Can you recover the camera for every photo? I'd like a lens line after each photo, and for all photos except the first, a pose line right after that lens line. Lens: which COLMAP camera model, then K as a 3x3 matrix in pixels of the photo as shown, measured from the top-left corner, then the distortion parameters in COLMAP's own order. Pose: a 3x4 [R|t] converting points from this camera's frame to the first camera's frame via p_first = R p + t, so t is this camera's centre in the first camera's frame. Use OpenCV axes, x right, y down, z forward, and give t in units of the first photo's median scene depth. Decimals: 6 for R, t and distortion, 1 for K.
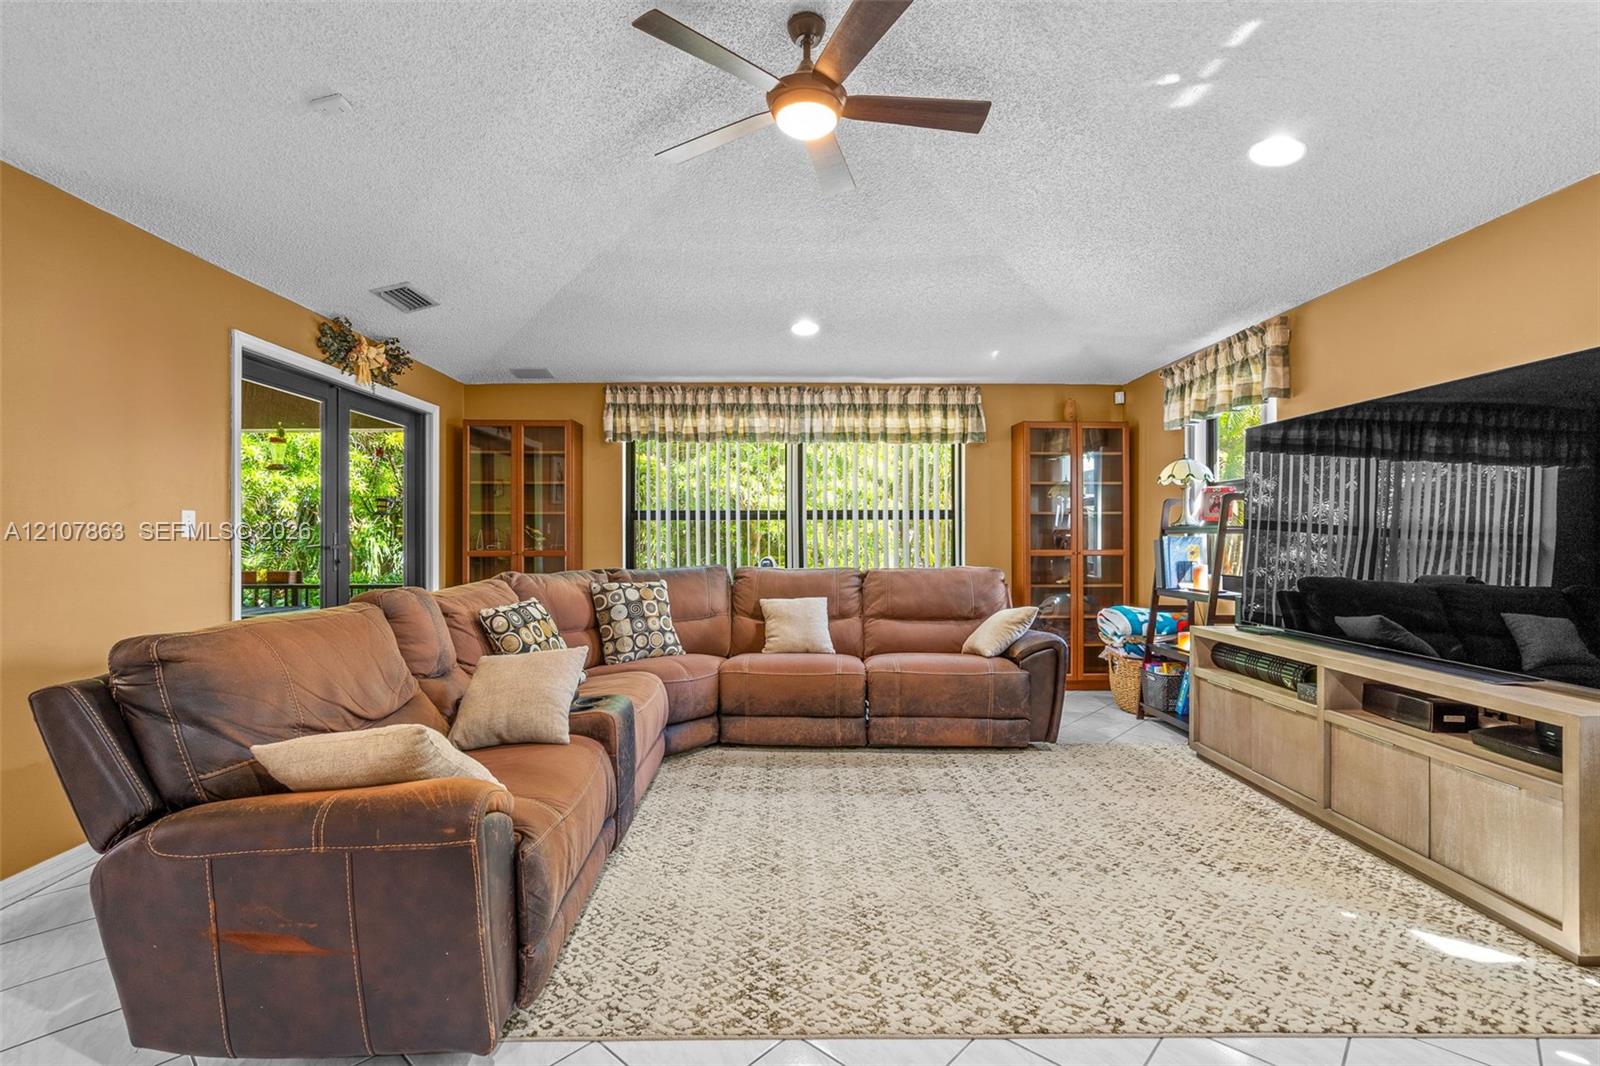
lens RADIAL K [[725.2, 0, 799.0], [0, 725.2, 535.1], [0, 0, 1]] dist [0.000898, -0.000045]
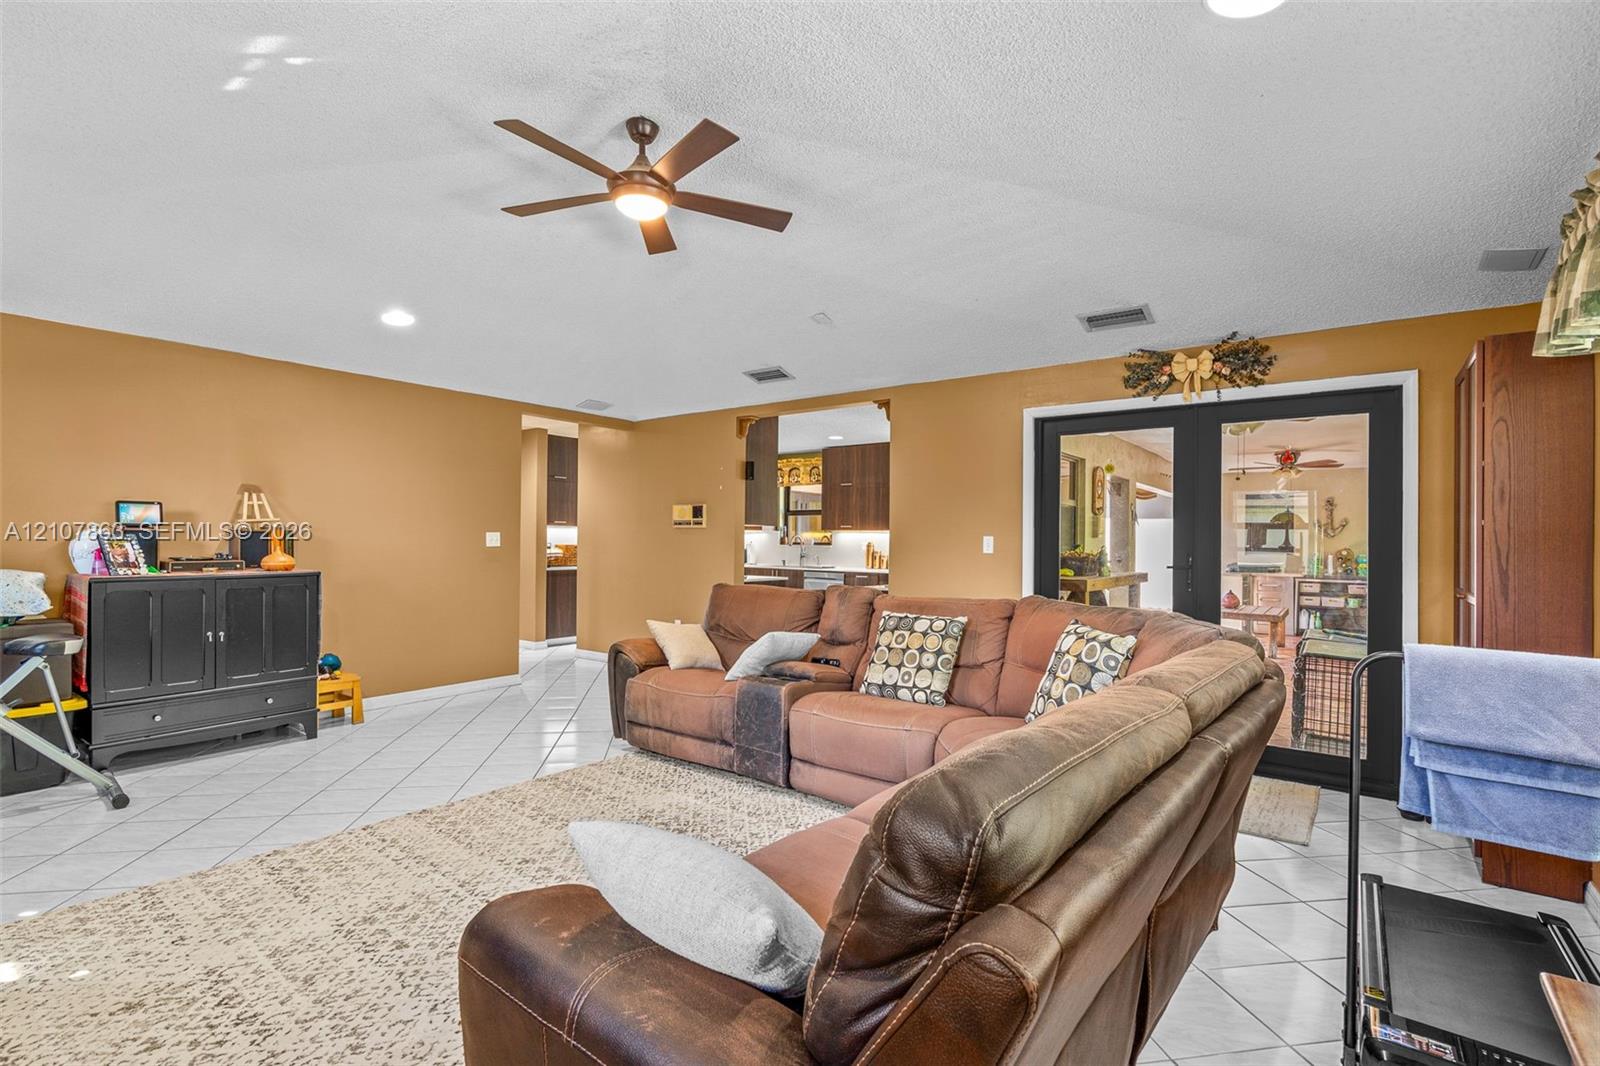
lens RADIAL K [[725.2, 0, 798.4], [0, 725.2, 537.8], [0, 0, 1]] dist [0.000898, -0.000045]
pose [[-0.621375, -0.009464, -0.783456, 0.773922], [-0.005130, 0.999955, -0.008010, -0.022061], [0.783496, -0.000958, -0.621396, 1.926479]]
